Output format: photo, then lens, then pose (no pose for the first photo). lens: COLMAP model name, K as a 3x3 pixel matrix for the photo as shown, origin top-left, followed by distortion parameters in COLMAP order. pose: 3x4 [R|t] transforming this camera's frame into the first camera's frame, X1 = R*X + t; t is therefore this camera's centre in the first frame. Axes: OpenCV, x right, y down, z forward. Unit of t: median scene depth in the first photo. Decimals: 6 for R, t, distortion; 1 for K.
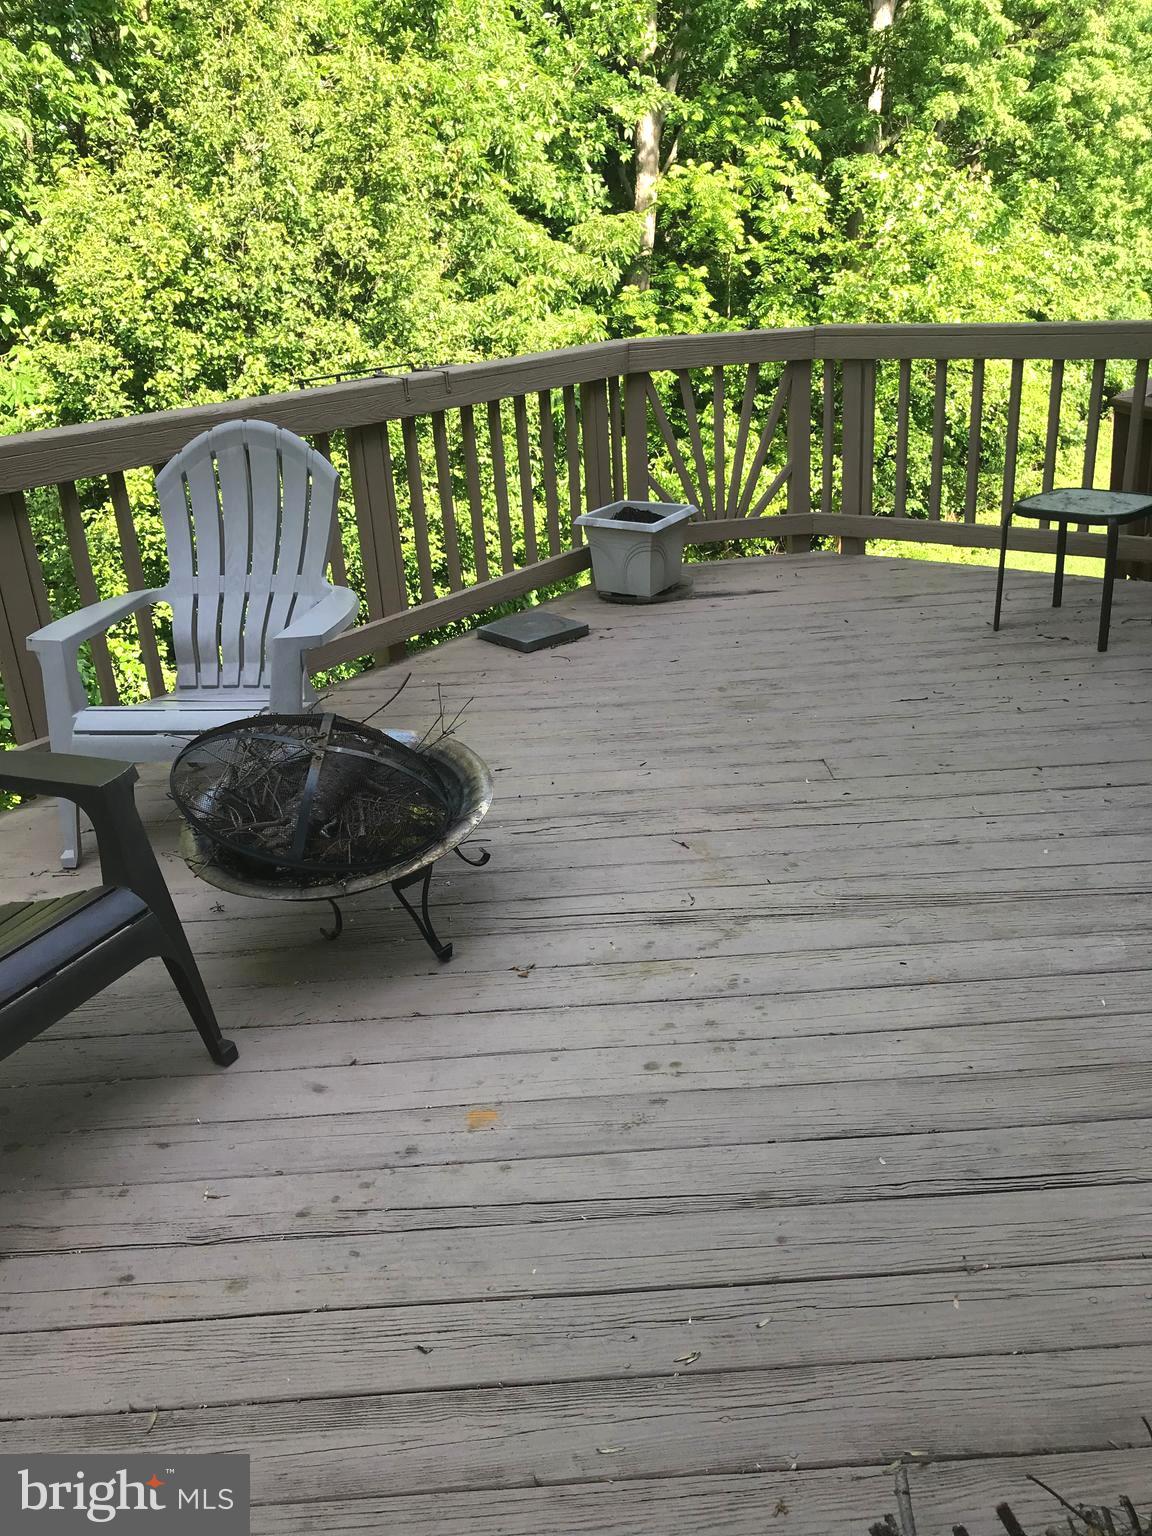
lens RADIAL K [[1274.3, 0, 579.9], [0, 1274.3, 775.1], [0, 0, 1]] dist [0.030711, -0.036810]
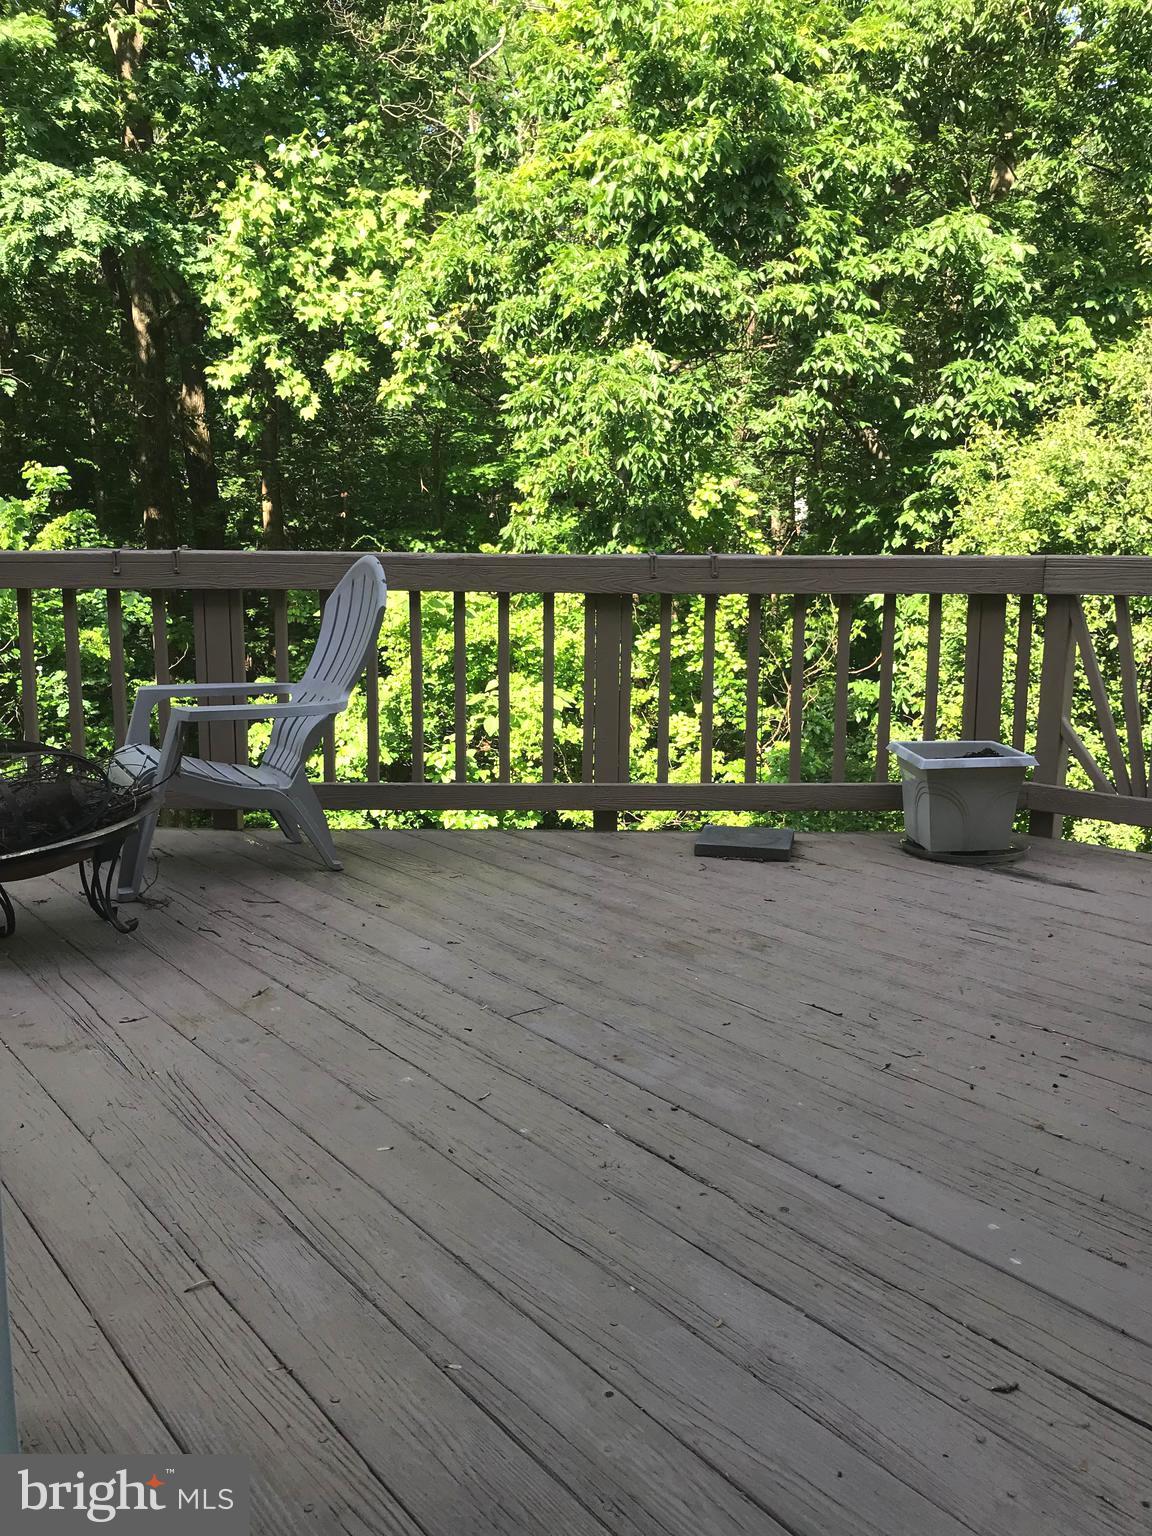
lens RADIAL K [[1274.3, 0, 581.2], [0, 1274.3, 761.9], [0, 0, 1]] dist [0.030711, -0.036810]
pose [[0.594428, 0.191309, -0.781061, 0.689715], [-0.352391, 0.935033, -0.039166, -0.109793], [0.722825, 0.298520, 0.623225, 0.433408]]
